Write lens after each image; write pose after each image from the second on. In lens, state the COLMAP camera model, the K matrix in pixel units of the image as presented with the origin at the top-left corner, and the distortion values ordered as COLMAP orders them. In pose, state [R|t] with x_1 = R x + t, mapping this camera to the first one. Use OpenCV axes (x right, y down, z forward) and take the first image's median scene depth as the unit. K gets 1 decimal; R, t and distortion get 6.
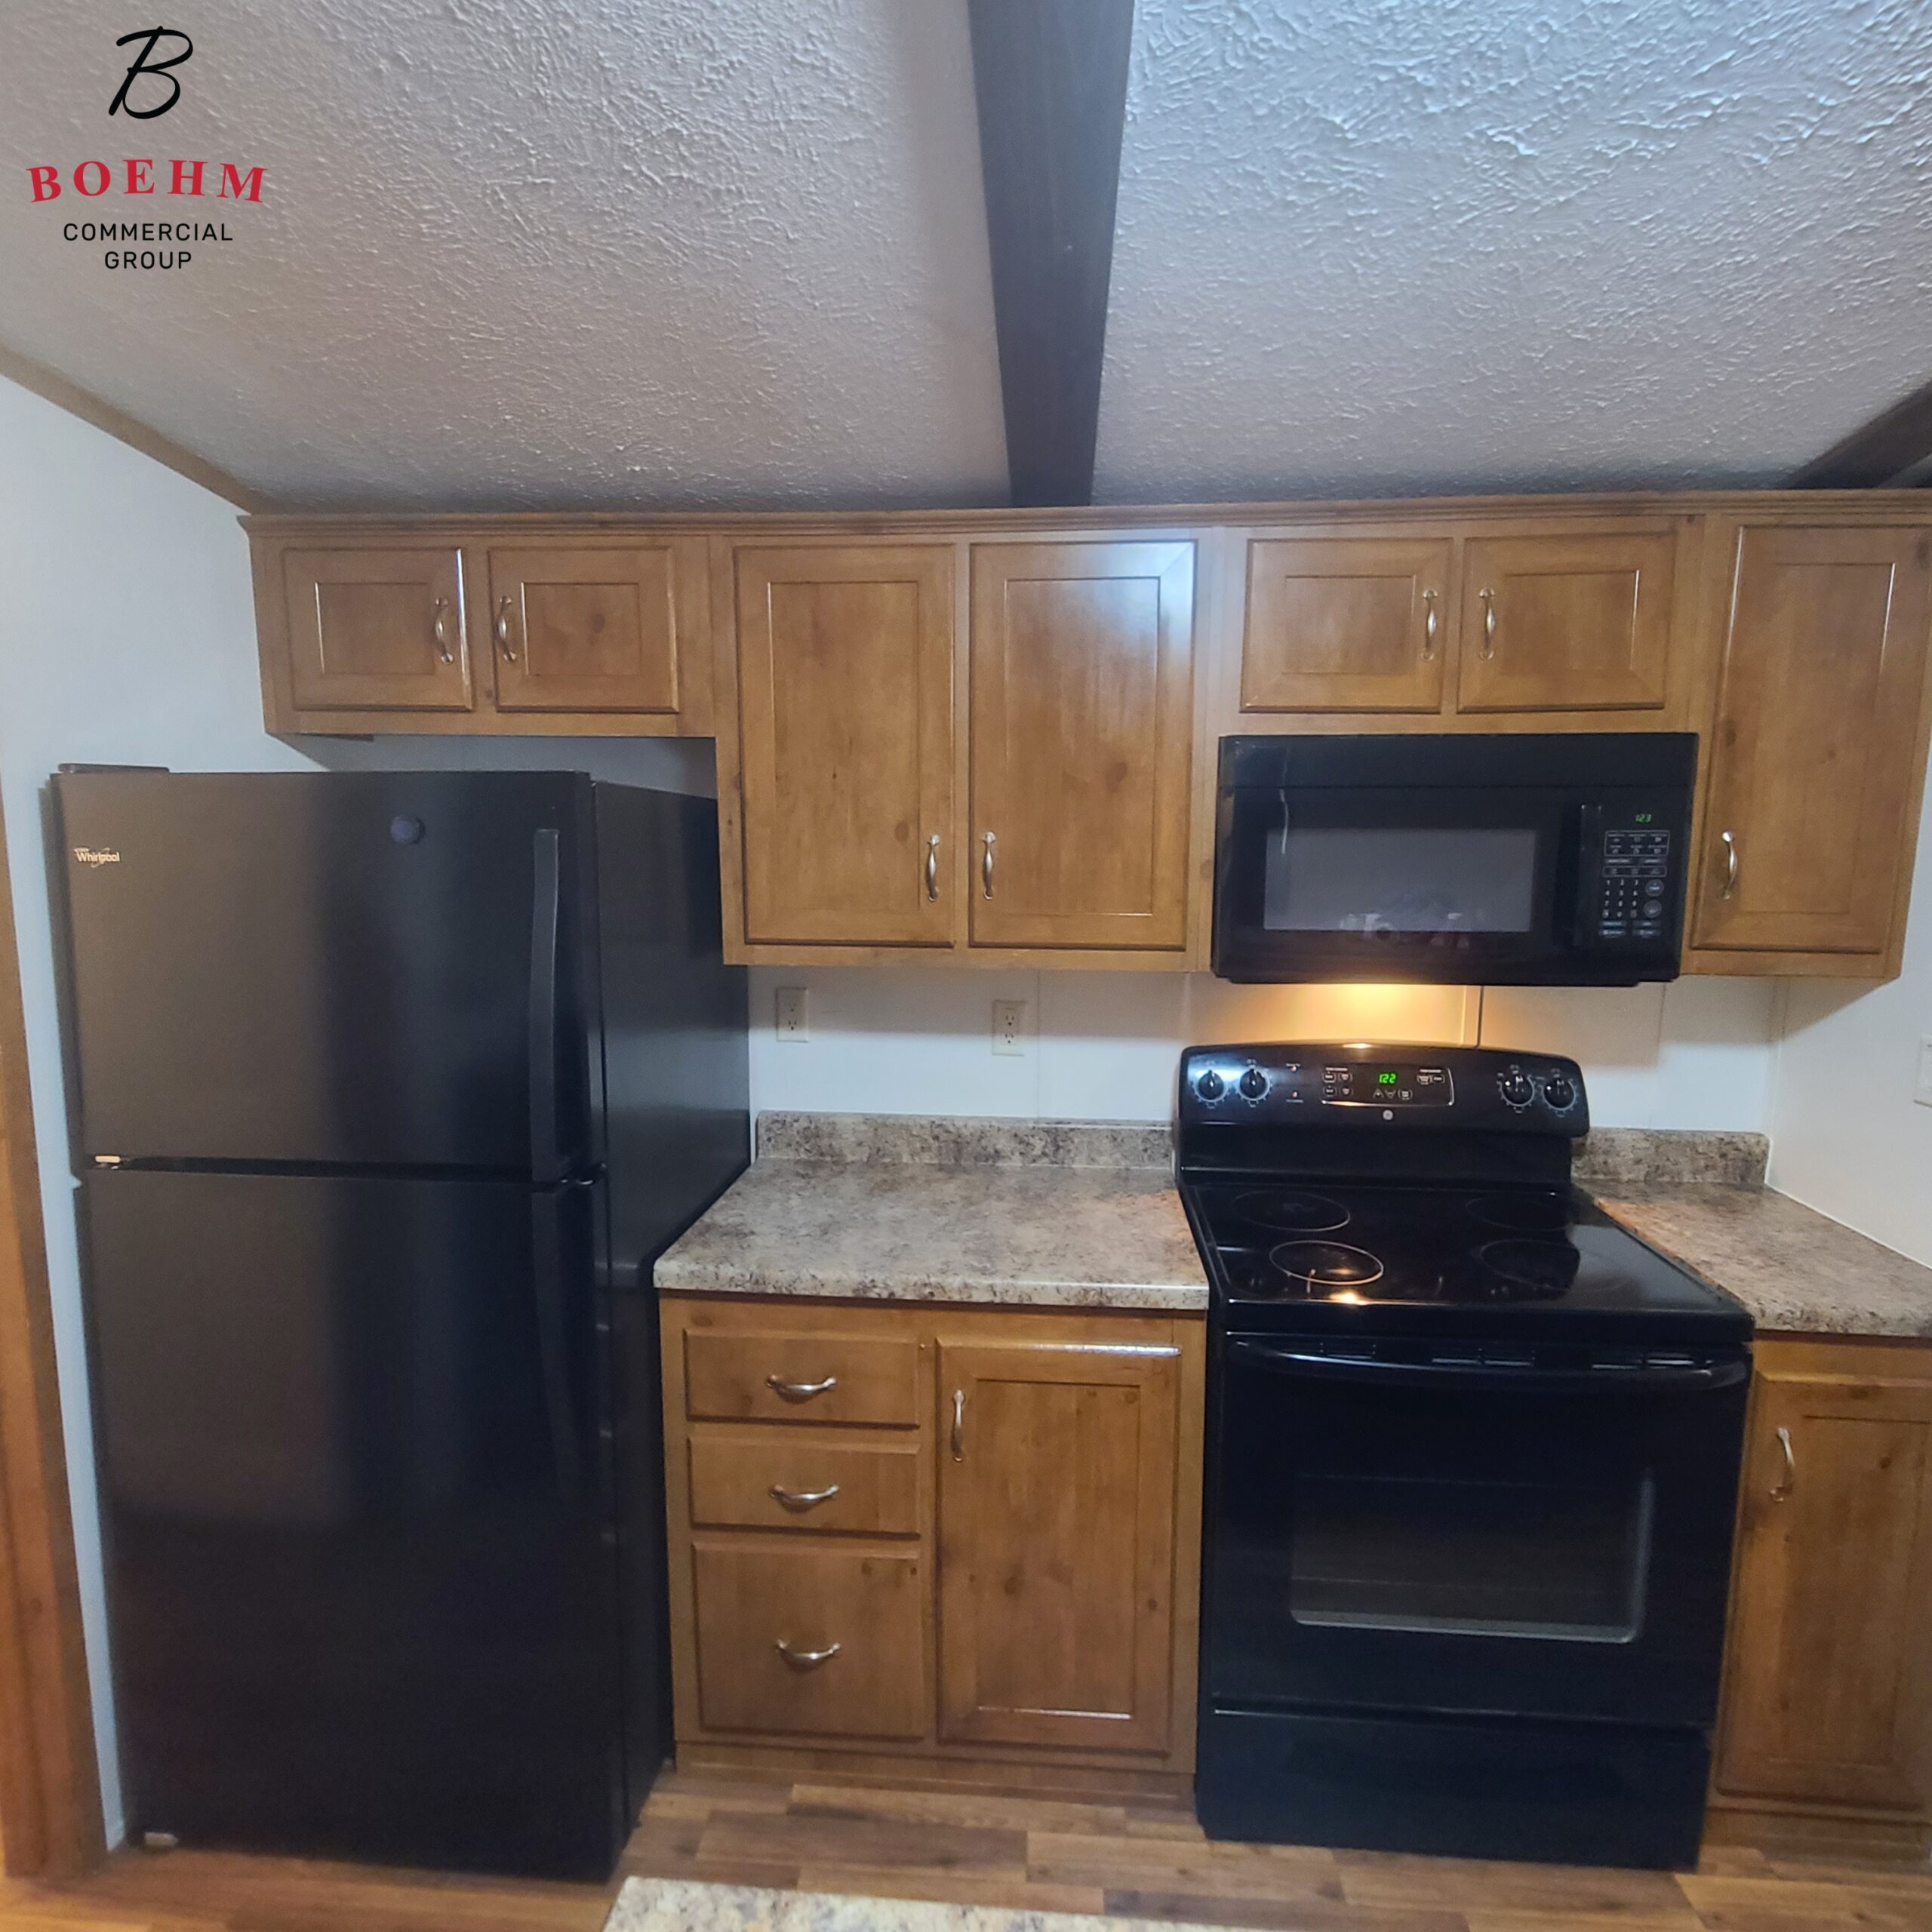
lens RADIAL K [[1068.1, 0, 967.2], [0, 1068.1, 966.5], [0, 0, 1]] dist [-0.002620, -0.000411]
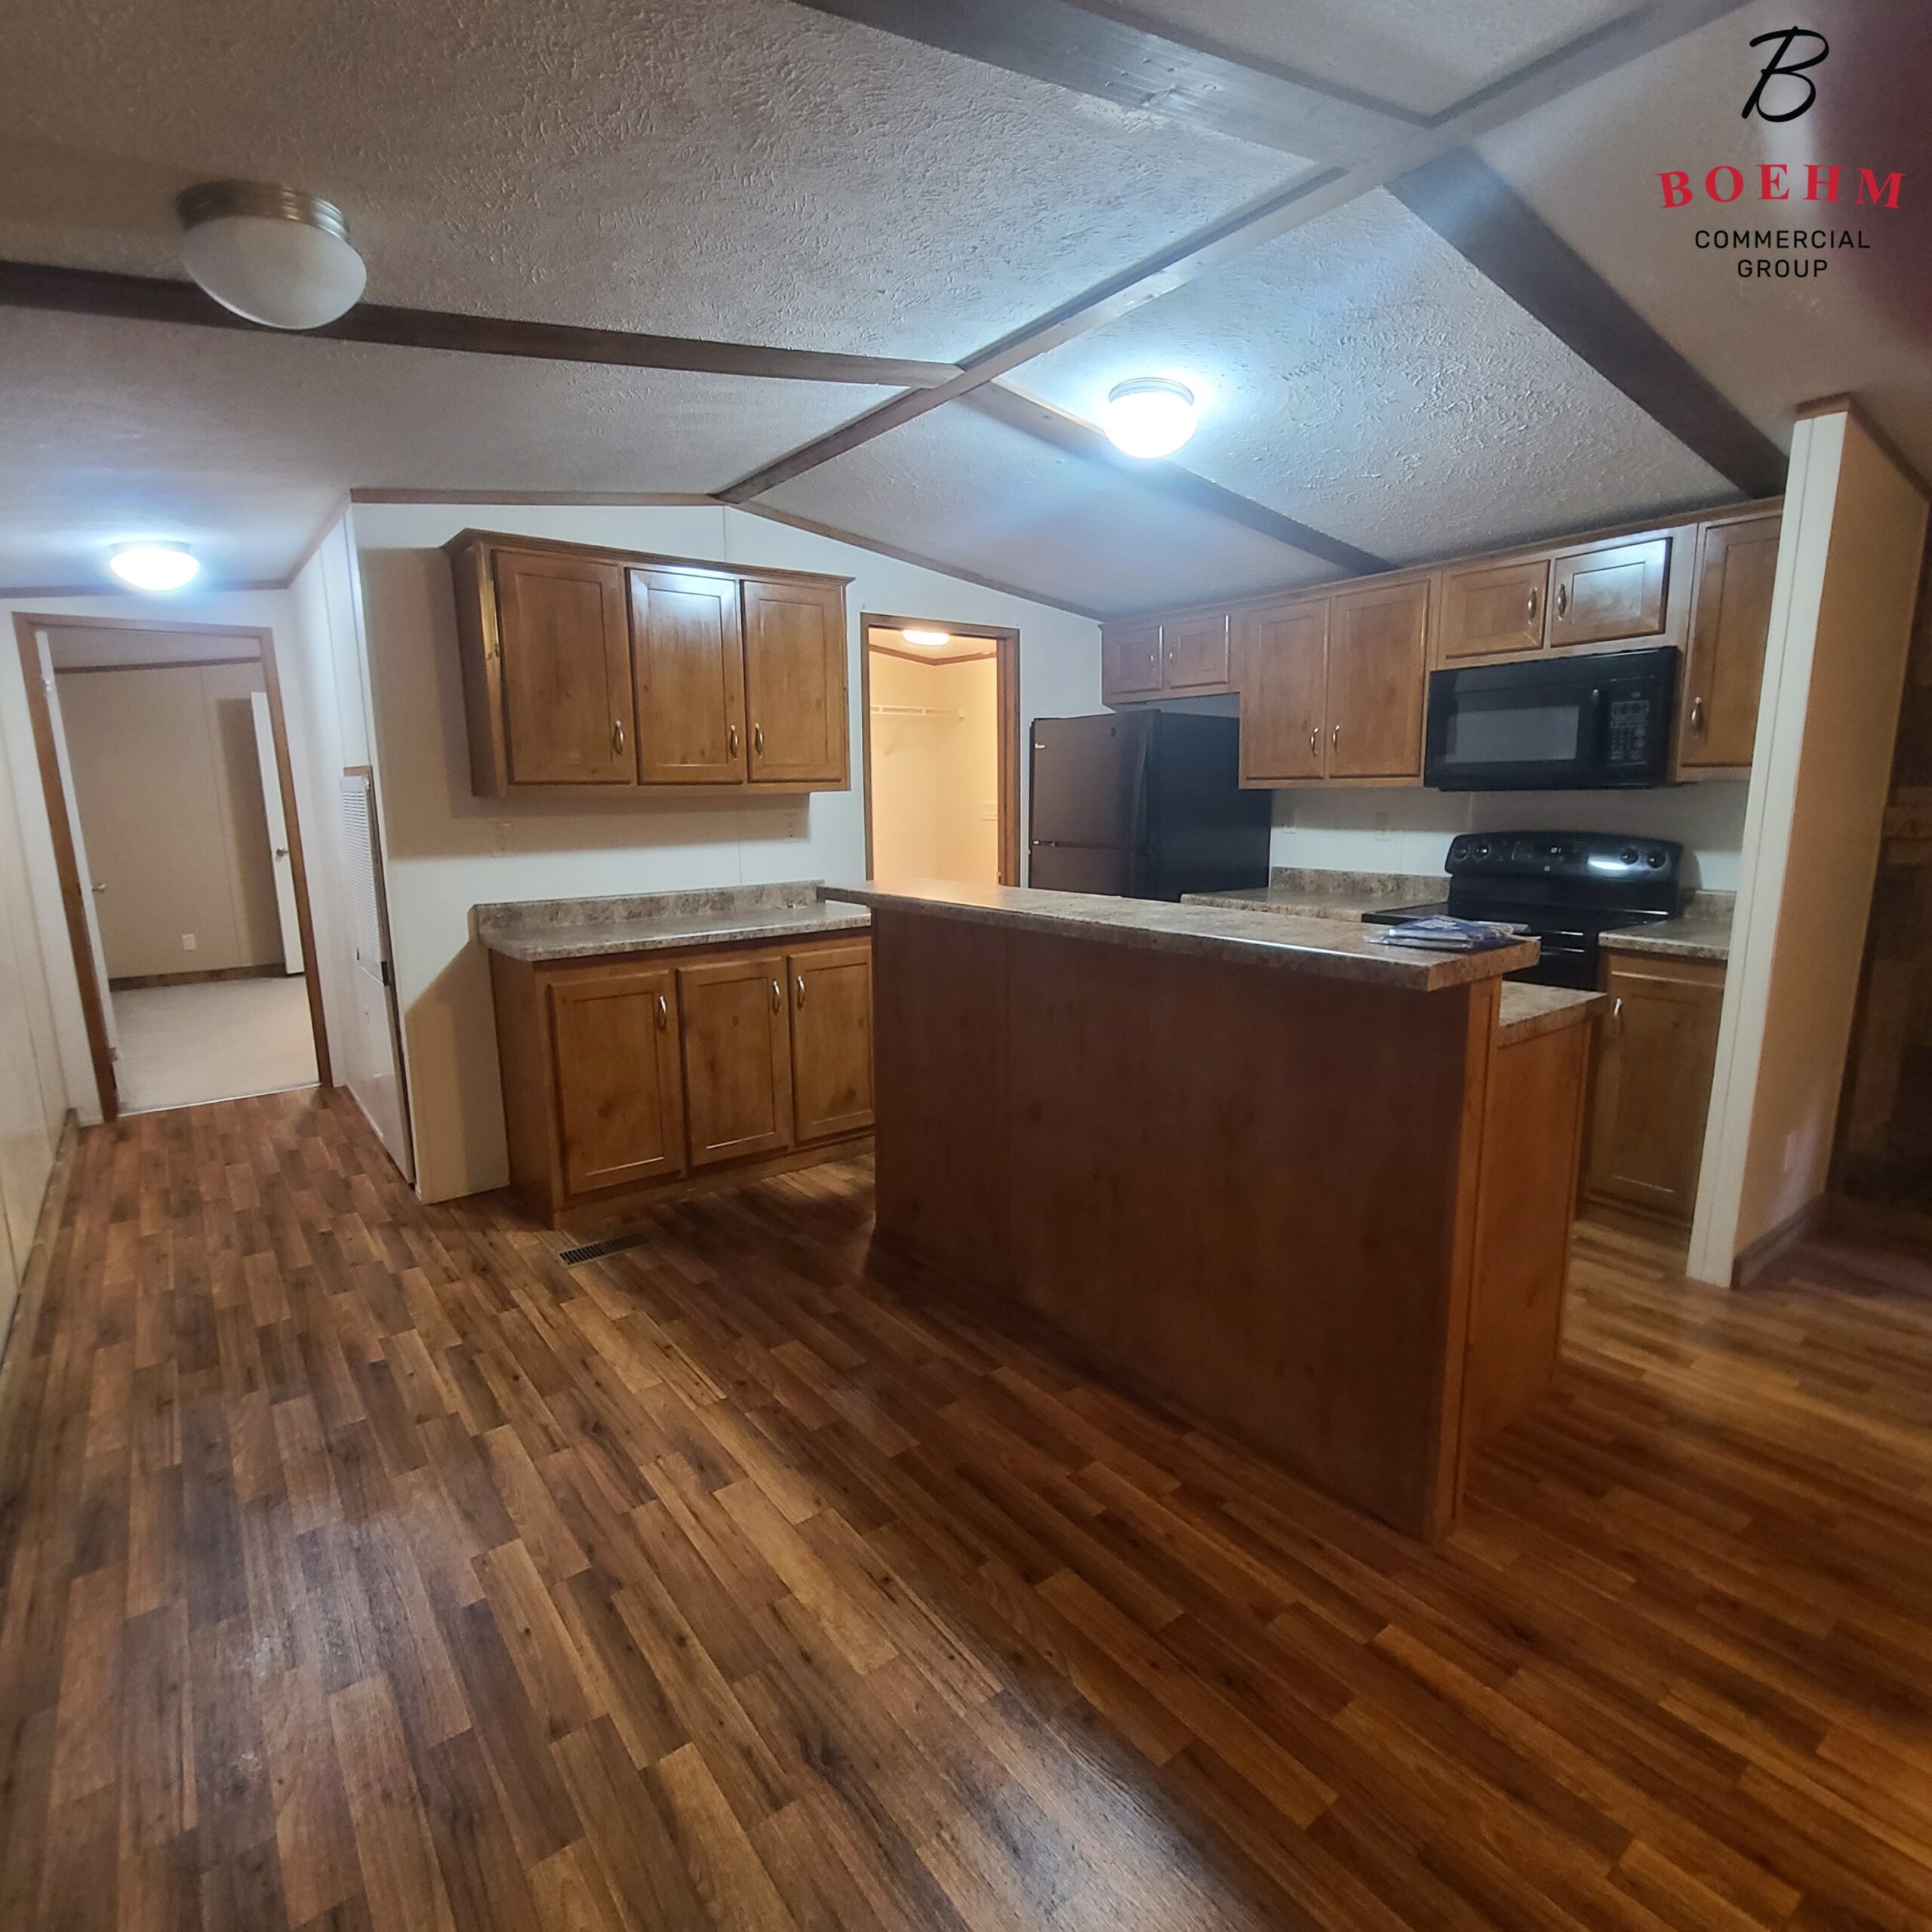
lens RADIAL K [[1068.1, 0, 964.0], [0, 1068.1, 987.0], [0, 0, 1]] dist [-0.002620, -0.000411]
pose [[0.657641, 0.120421, -0.743645, 1.250181], [-0.072147, 0.992671, 0.096944, 0.262242], [0.749869, -0.010103, 0.661509, -1.084528]]
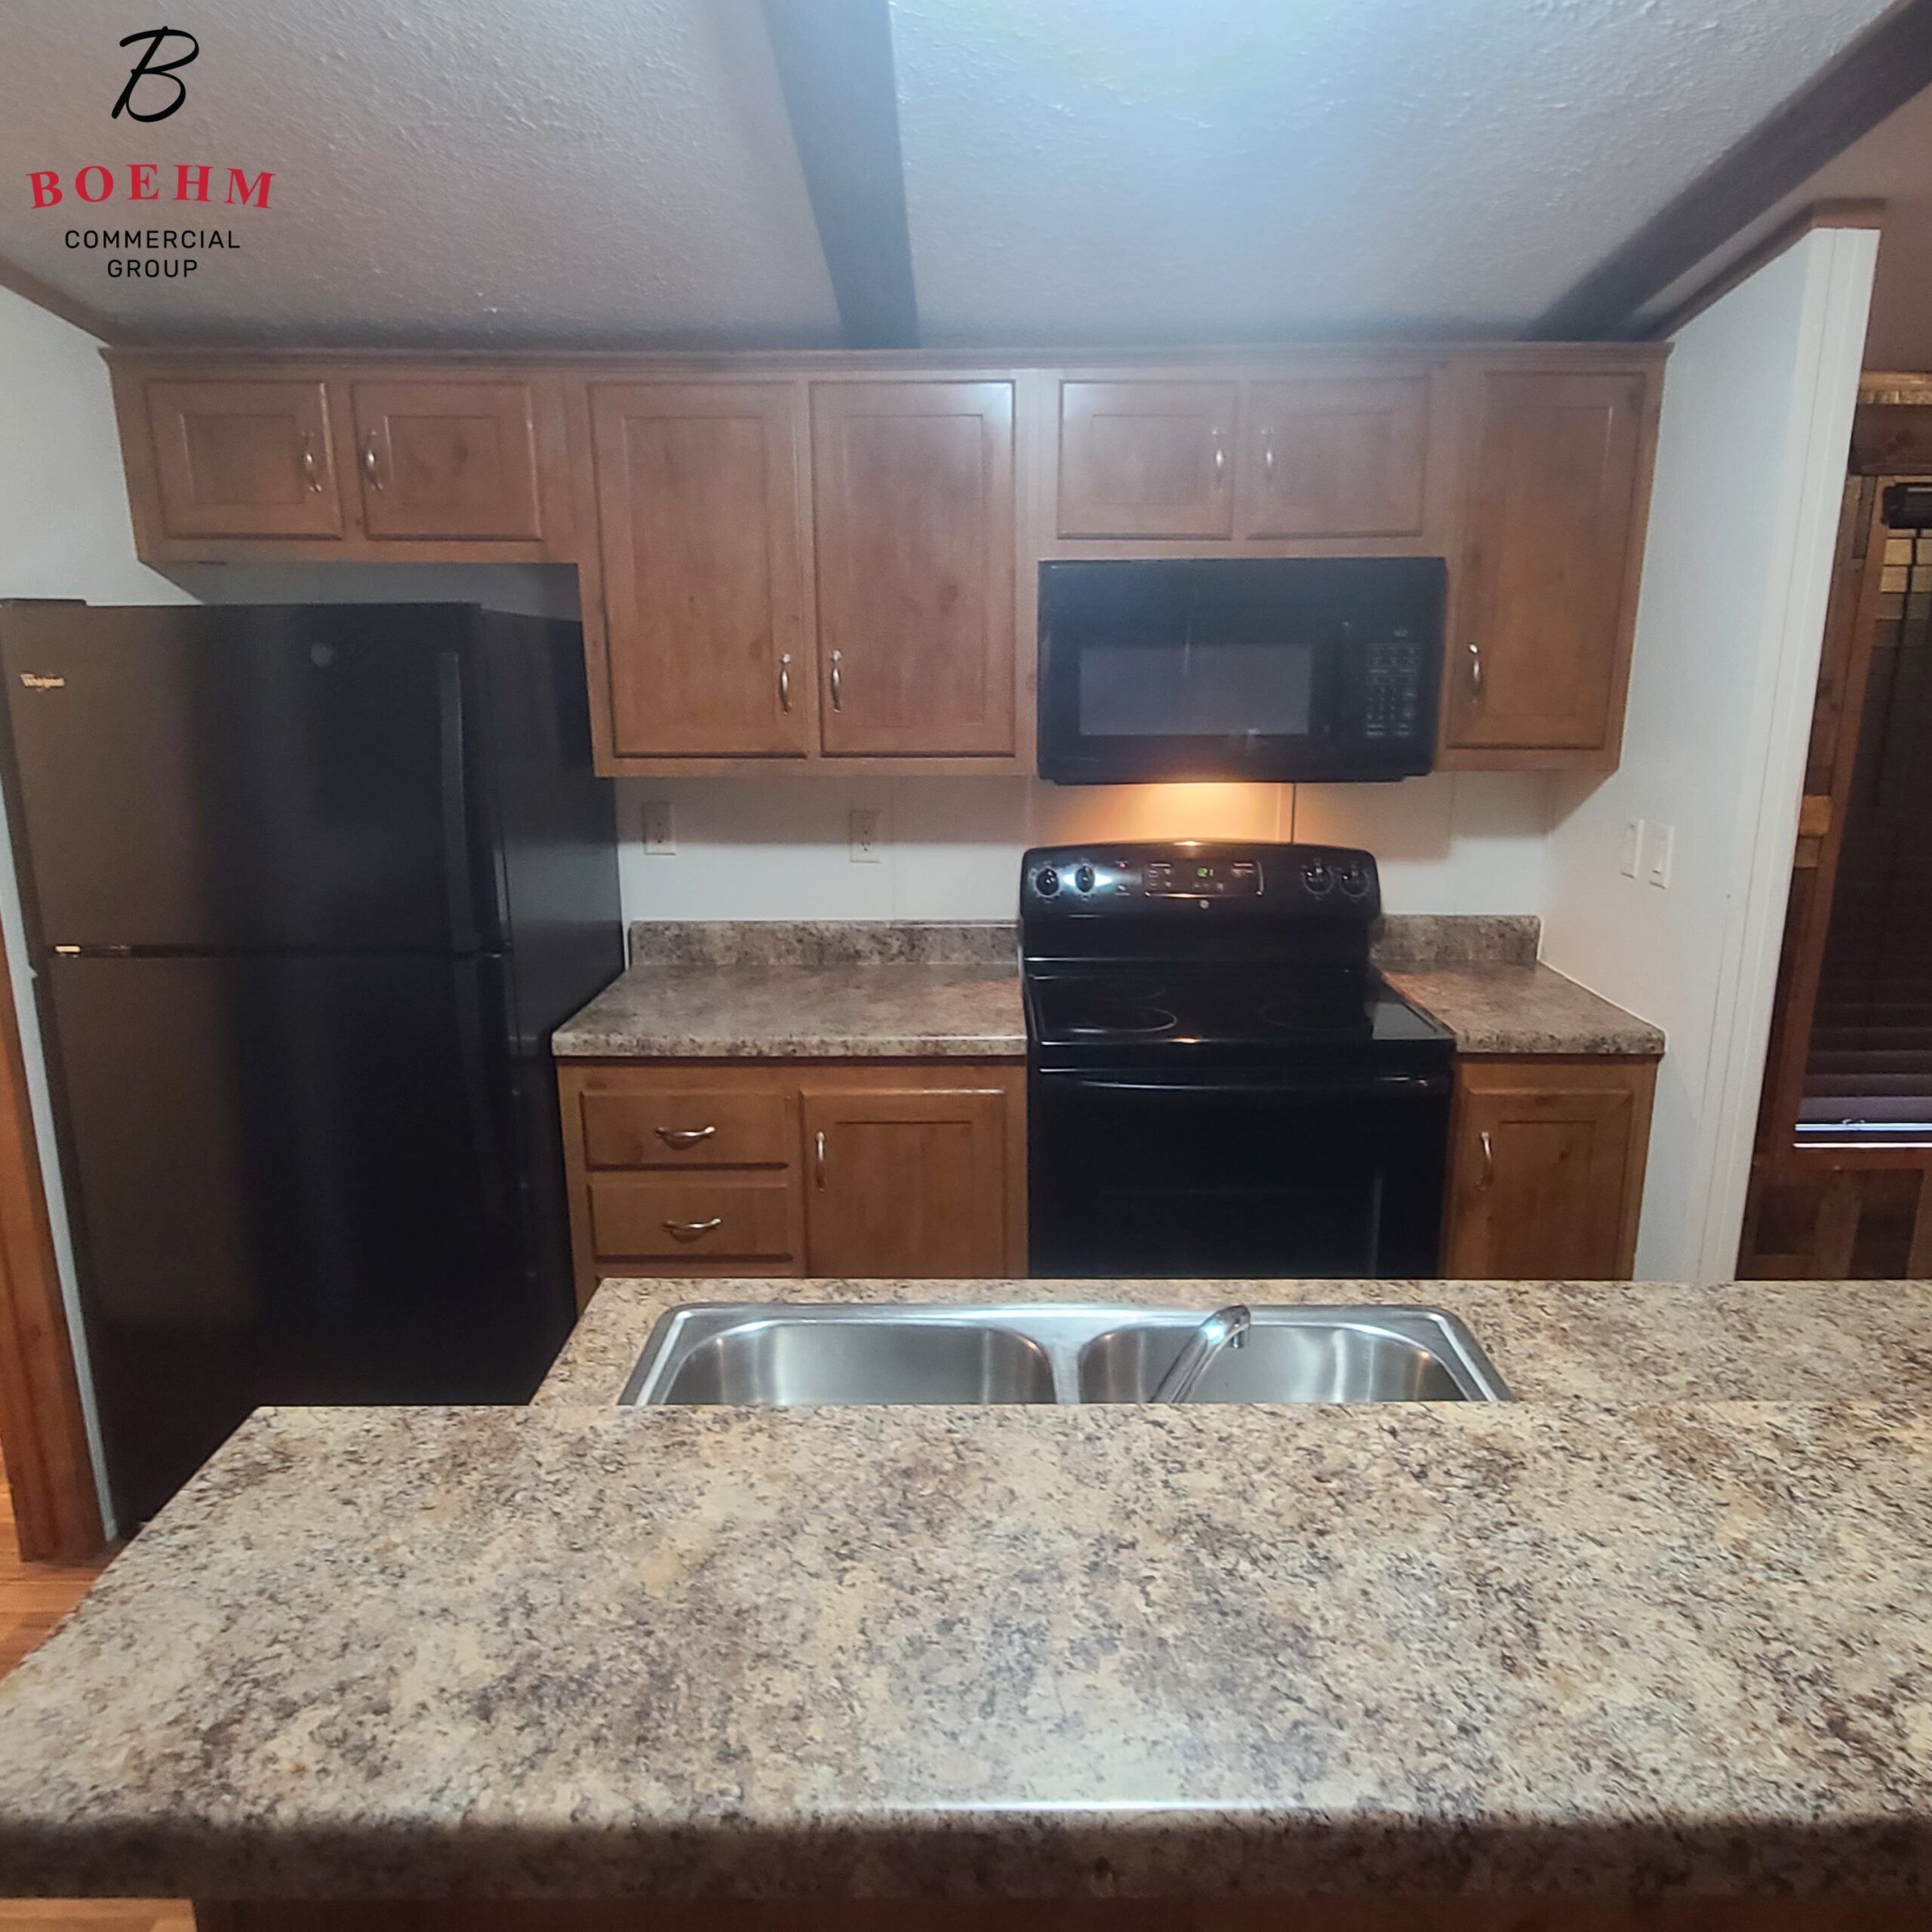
lens RADIAL K [[1344.4, 0, 973.0], [0, 1344.4, 962.9], [0, 0, 1]] dist [-0.001582, -0.003277]
pose [[0.996388, -0.028414, 0.080026, 0.042428], [0.019668, 0.993952, 0.108038, 0.048394], [-0.082612, -0.106074, 0.990921, -0.429726]]
